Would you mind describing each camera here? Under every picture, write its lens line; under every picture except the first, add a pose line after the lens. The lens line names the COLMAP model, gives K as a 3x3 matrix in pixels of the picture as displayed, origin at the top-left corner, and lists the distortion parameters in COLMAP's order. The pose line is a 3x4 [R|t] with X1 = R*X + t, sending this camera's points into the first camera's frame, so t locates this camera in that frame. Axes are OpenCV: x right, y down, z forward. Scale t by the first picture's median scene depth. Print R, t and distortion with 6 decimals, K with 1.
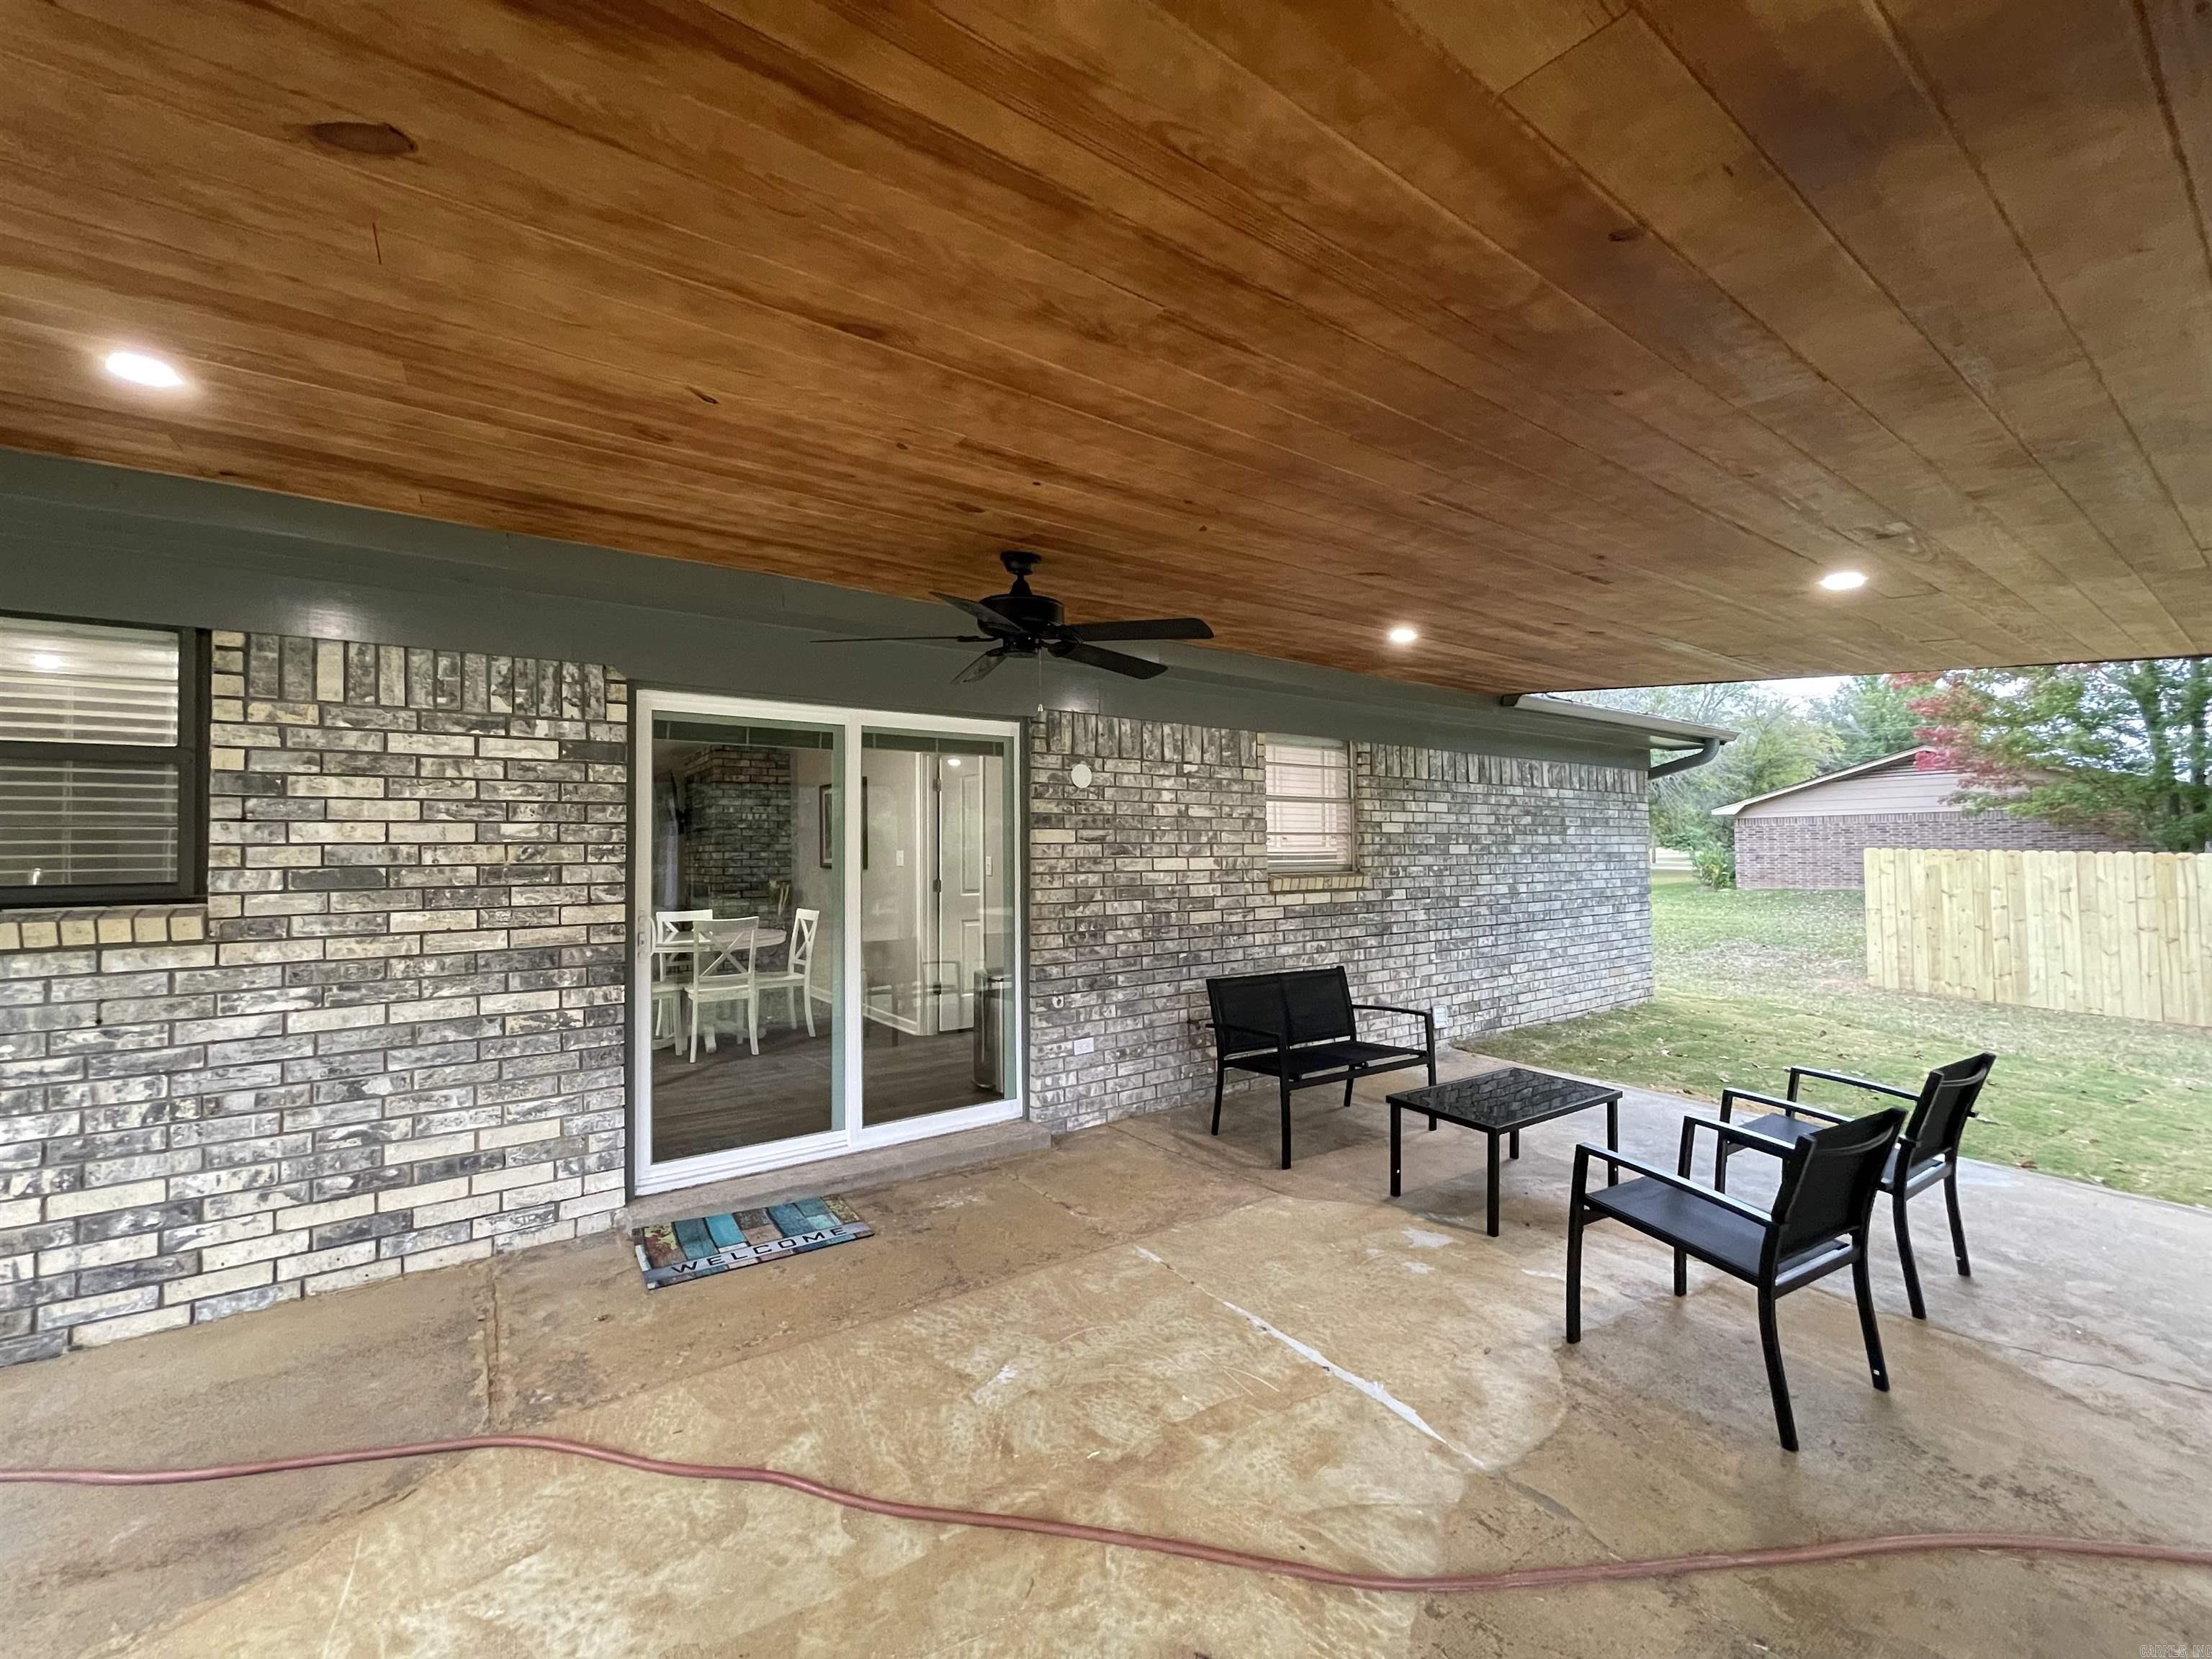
lens RADIAL K [[893.2, 0, 1094.9], [0, 893.2, 829.9], [0, 0, 1]] dist [-0.003682, 0.000770]
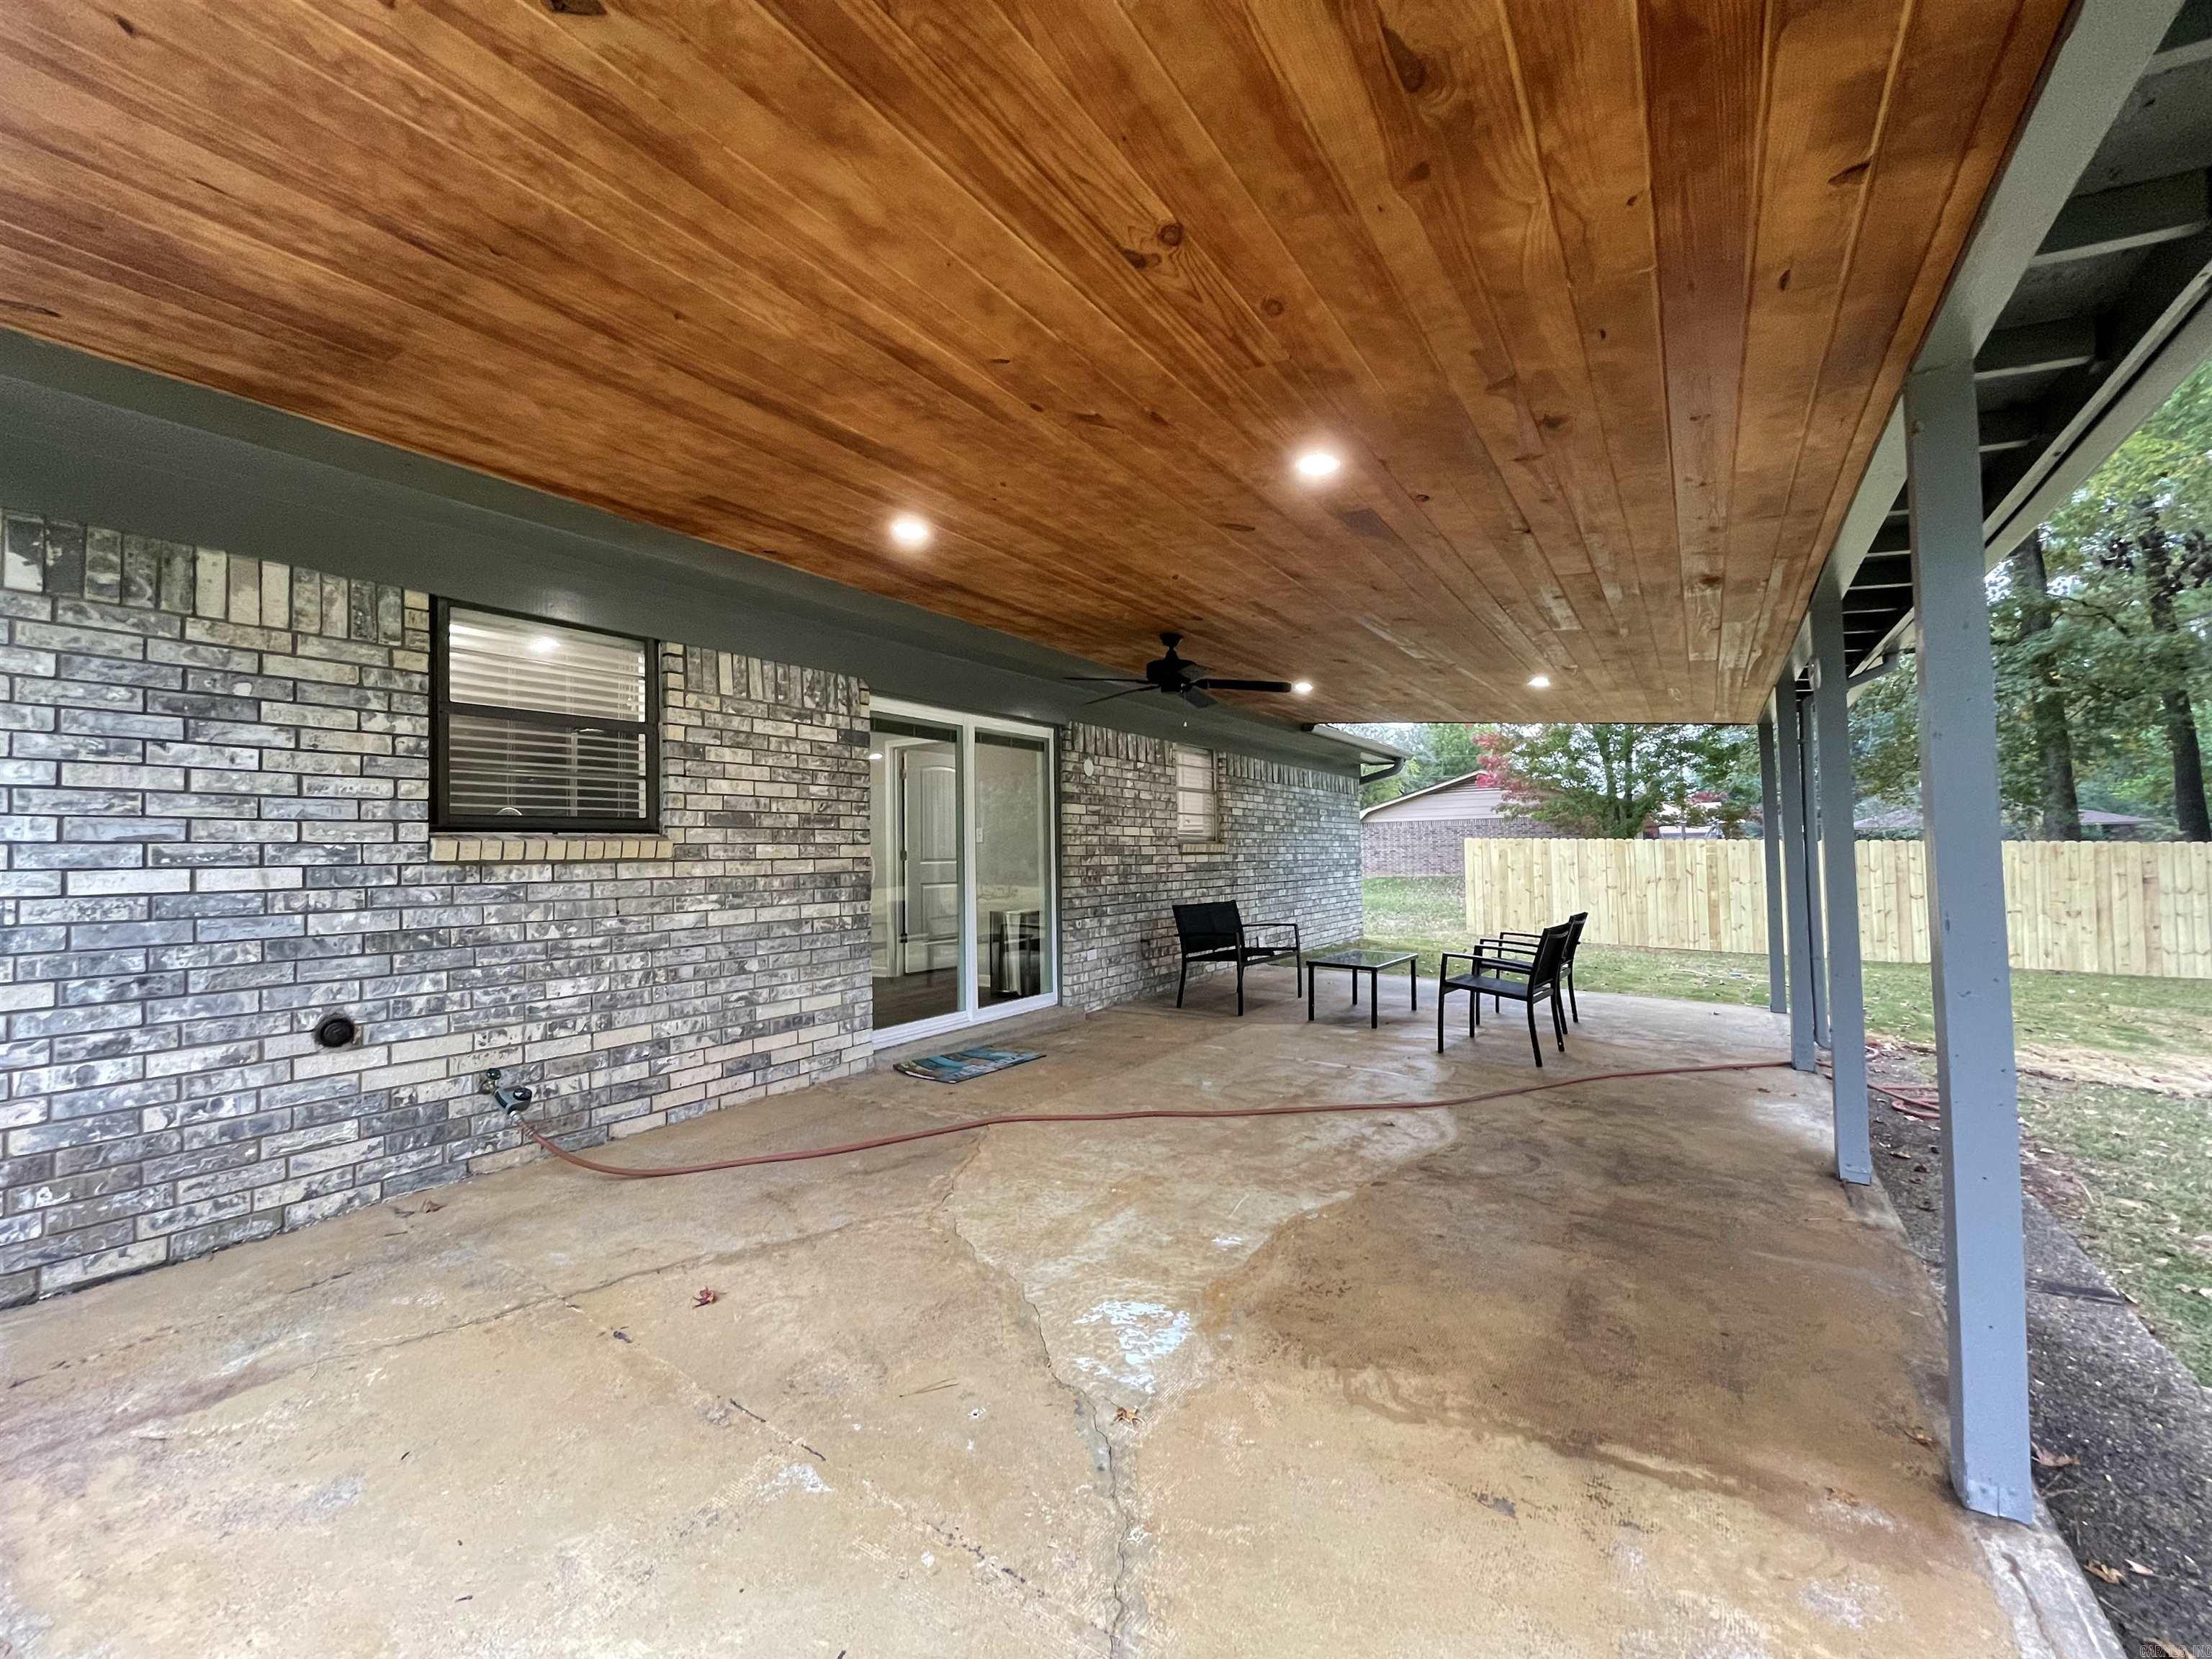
lens RADIAL K [[893.2, 0, 1094.9], [0, 893.2, 829.9], [0, 0, 1]] dist [-0.003682, 0.000770]
pose [[0.935322, 0.006314, 0.353742, -0.749389], [-0.003903, 0.999964, -0.007527, 0.074050], [-0.353777, 0.005660, 0.935313, -0.504953]]
